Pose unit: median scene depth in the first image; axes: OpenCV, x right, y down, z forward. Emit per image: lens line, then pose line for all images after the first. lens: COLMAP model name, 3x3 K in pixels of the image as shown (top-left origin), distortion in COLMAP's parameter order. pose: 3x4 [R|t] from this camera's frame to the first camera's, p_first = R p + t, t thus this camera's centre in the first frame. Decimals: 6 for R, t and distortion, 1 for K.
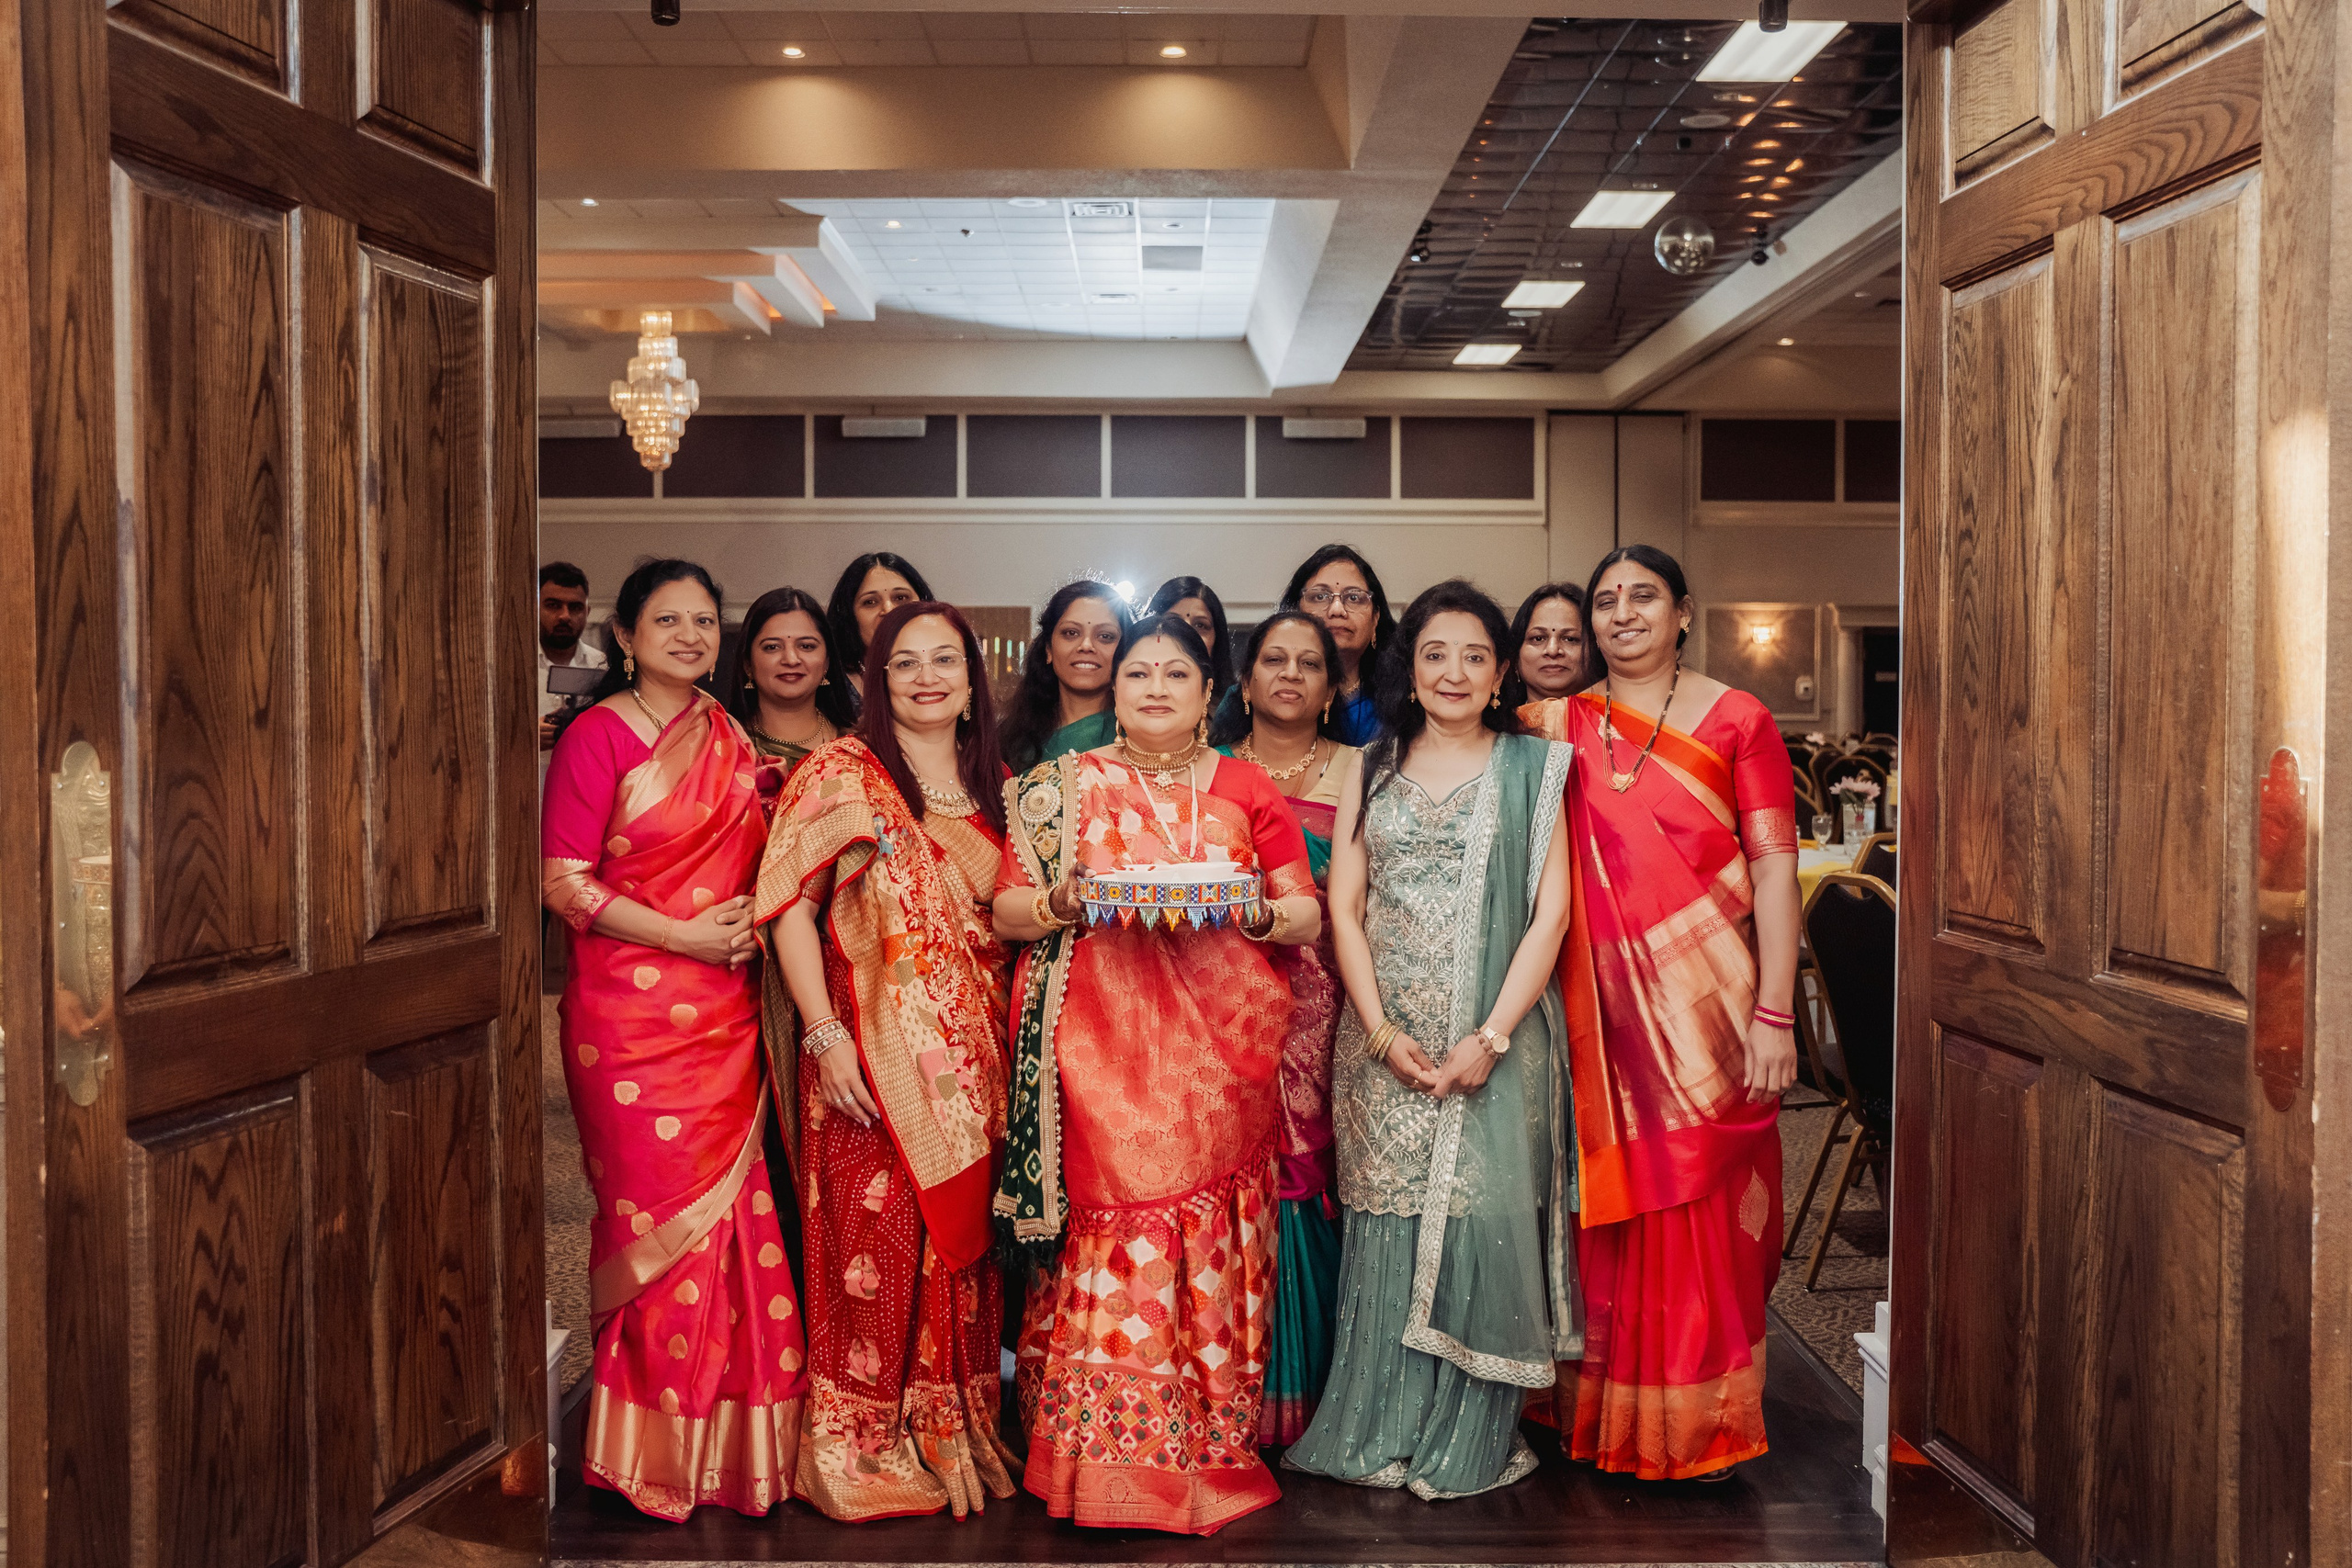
lens RADIAL K [[2149.4, 0, 1176.0], [0, 2149.4, 784.0], [0, 0, 1]] dist [0.000565, 0.009842]
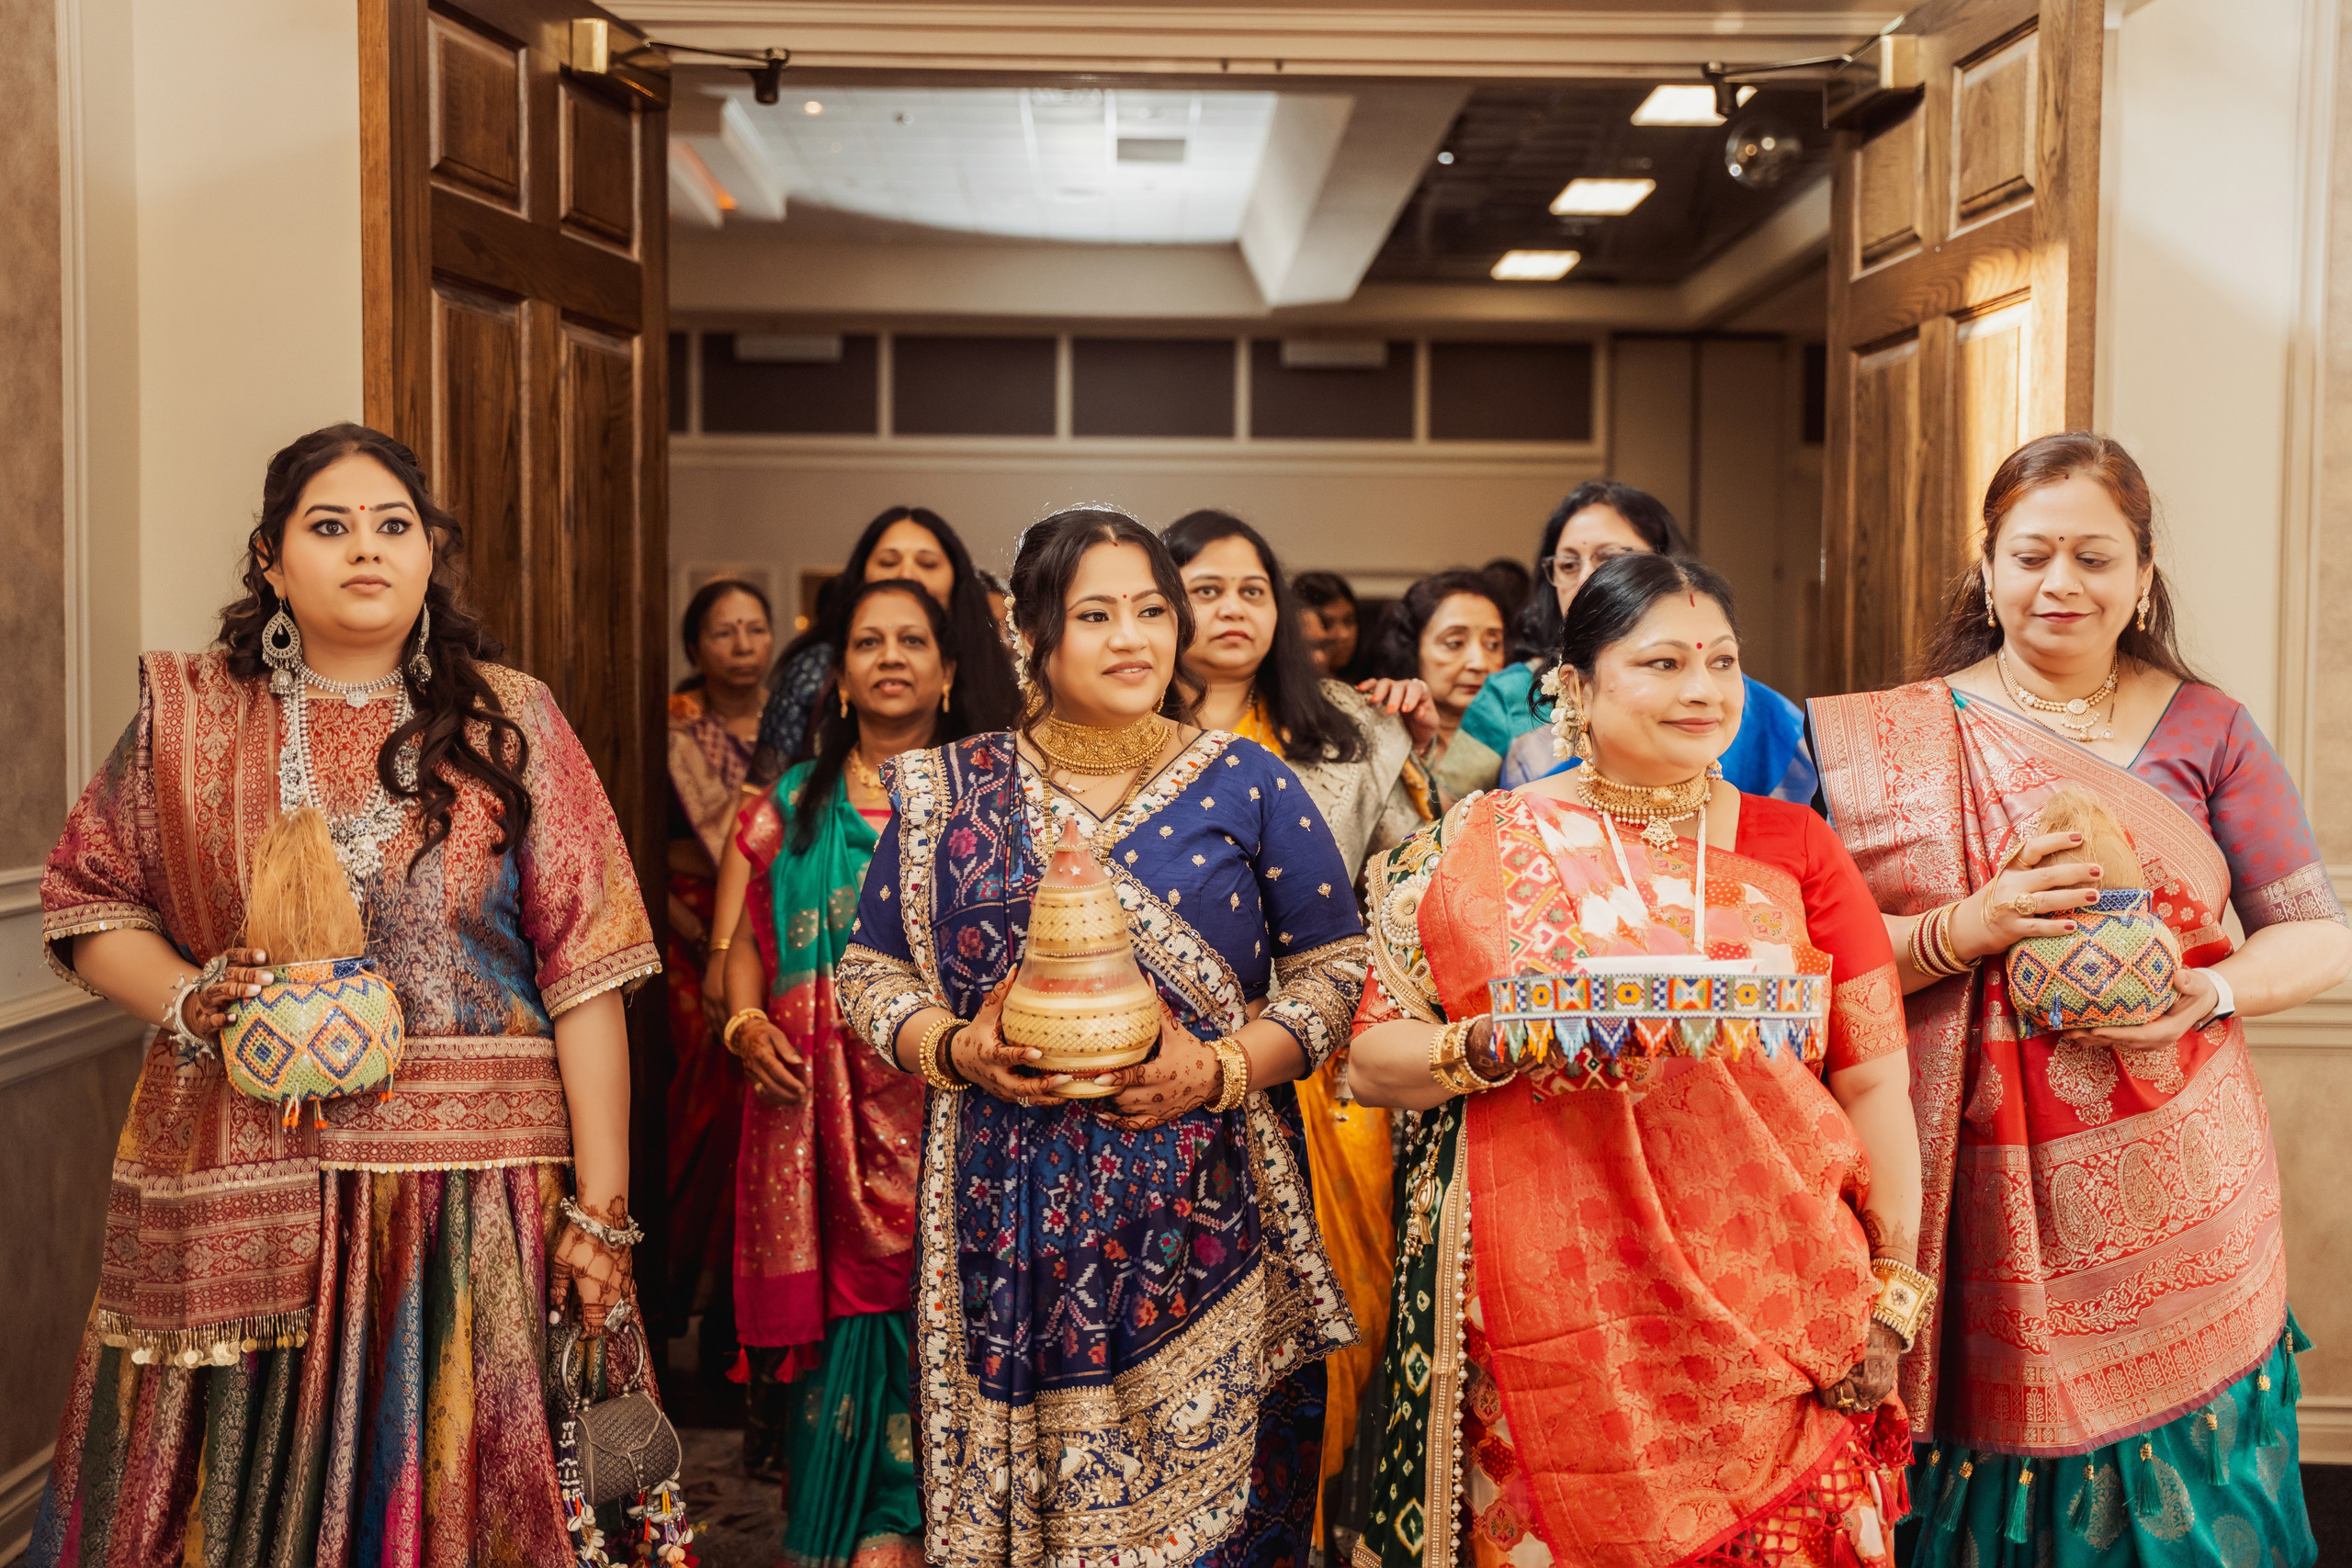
lens RADIAL K [[2905.8, 0, 1176.0], [0, 2905.8, 784.0], [0, 0, 1]] dist [0.281504, -0.004125]
pose [[0.999859, 0.005928, 0.015689, -0.008516], [-0.005835, 0.999965, -0.005929, 0.004153], [-0.015724, 0.005837, 0.999859, -0.124786]]
